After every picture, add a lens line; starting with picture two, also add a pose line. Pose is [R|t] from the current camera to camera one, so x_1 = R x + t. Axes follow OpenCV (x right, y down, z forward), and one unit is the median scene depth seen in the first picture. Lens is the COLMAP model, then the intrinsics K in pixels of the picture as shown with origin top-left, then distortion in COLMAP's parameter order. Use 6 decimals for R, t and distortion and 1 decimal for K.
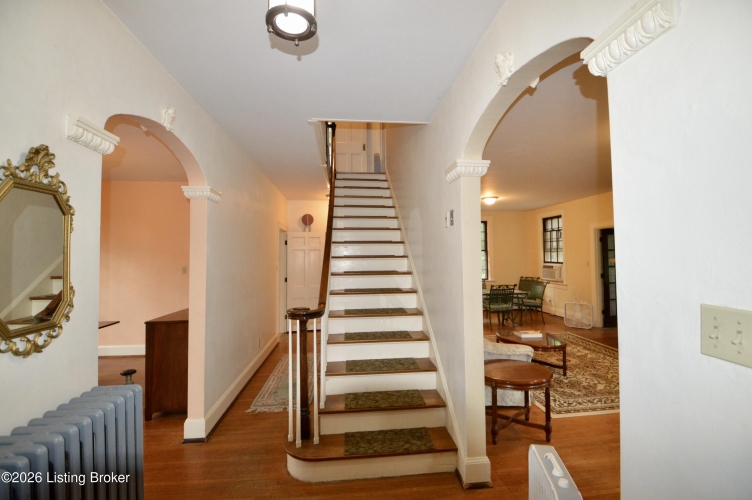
lens RADIAL K [[332.8, 0, 380.8], [0, 332.8, 245.1], [0, 0, 1]] dist [0.000277, -0.024870]
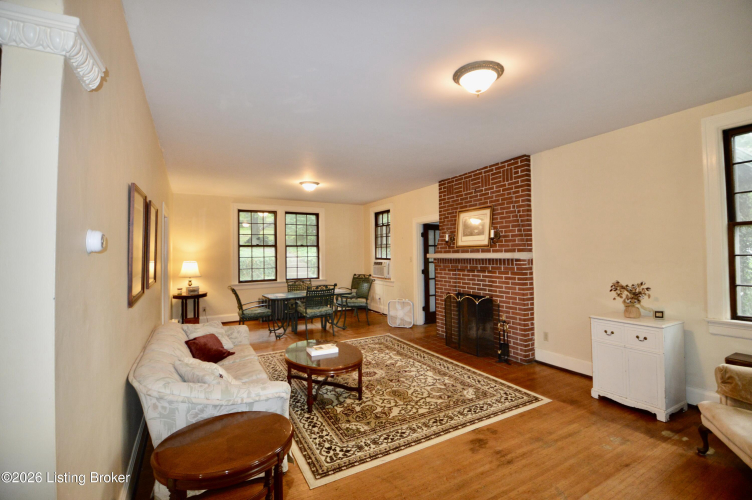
lens RADIAL K [[332.8, 0, 380.8], [0, 332.8, 245.1], [0, 0, 1]] dist [0.000277, -0.024870]
pose [[0.919683, 0.008446, 0.392570, 0.162665], [-0.011603, 0.999917, 0.005671, 0.009084], [-0.392490, -0.009771, 0.919705, 0.140558]]
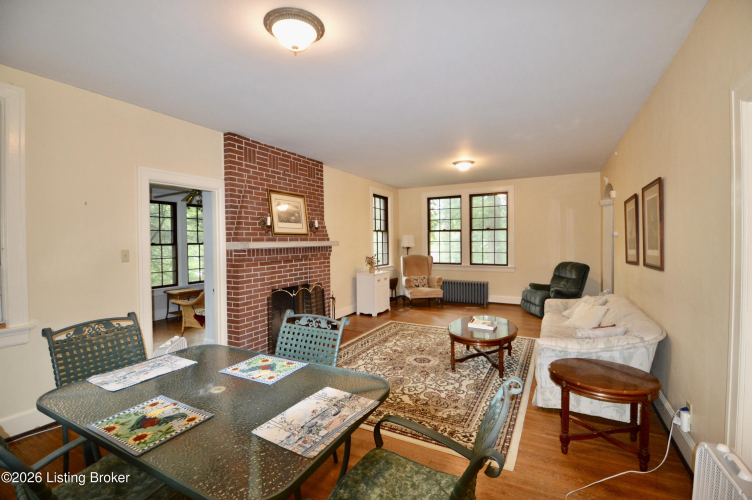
lens RADIAL K [[332.8, 0, 380.8], [0, 332.8, 245.1], [0, 0, 1]] dist [0.000277, -0.024870]
pose [[-0.826895, 0.011976, 0.562229, 0.107670], [0.001588, 0.999819, -0.018962, 0.048183], [-0.562355, -0.014787, -0.826764, 1.173352]]
